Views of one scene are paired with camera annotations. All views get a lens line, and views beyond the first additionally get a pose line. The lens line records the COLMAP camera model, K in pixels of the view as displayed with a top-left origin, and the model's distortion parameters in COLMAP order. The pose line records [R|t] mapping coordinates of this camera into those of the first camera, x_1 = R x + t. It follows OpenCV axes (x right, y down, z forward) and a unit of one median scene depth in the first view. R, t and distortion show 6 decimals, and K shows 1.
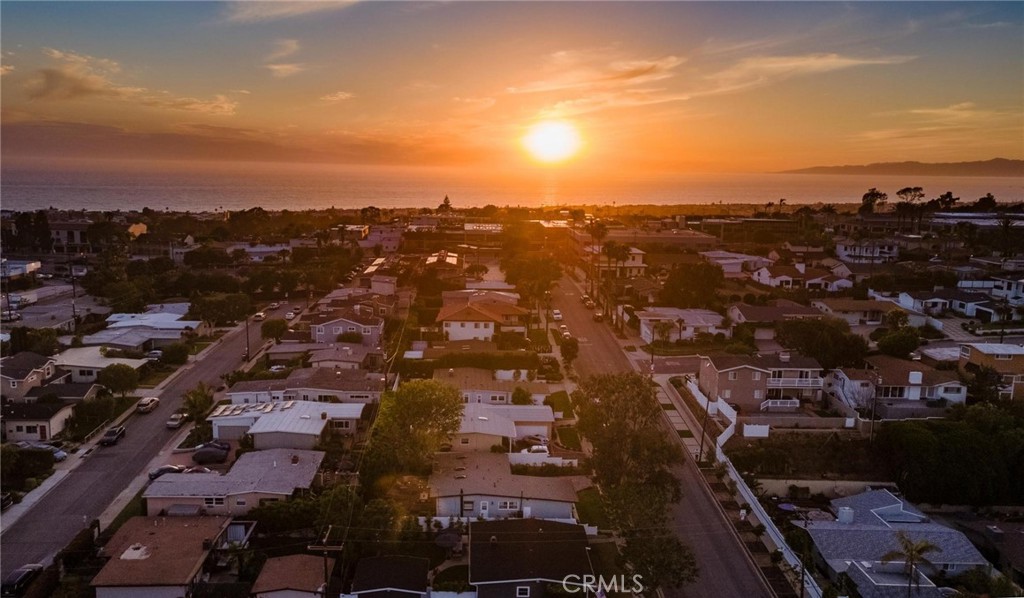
lens RADIAL K [[799.2, 0, 495.3], [0, 799.2, 298.4], [0, 0, 1]] dist [0.035803, 0.001763]
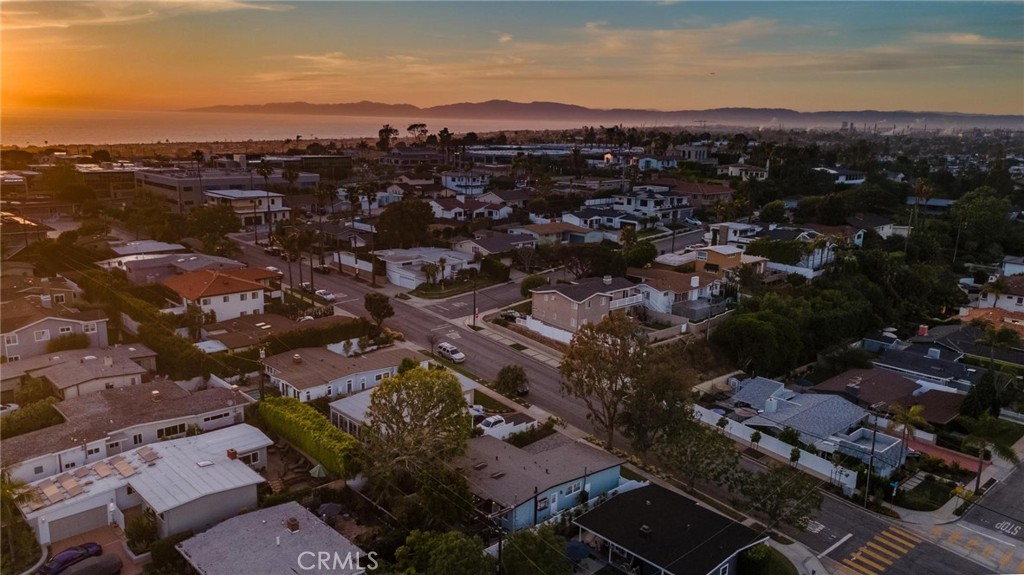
lens RADIAL K [[767.6, 0, 512.0], [0, 767.6, 287.5], [0, 0, 1]] dist [0.040711, -0.005233]
pose [[0.751937, -0.143916, 0.643334, -0.354874], [0.098976, 0.989464, 0.105662, -0.034059], [-0.651763, -0.015776, 0.758259, 0.274486]]
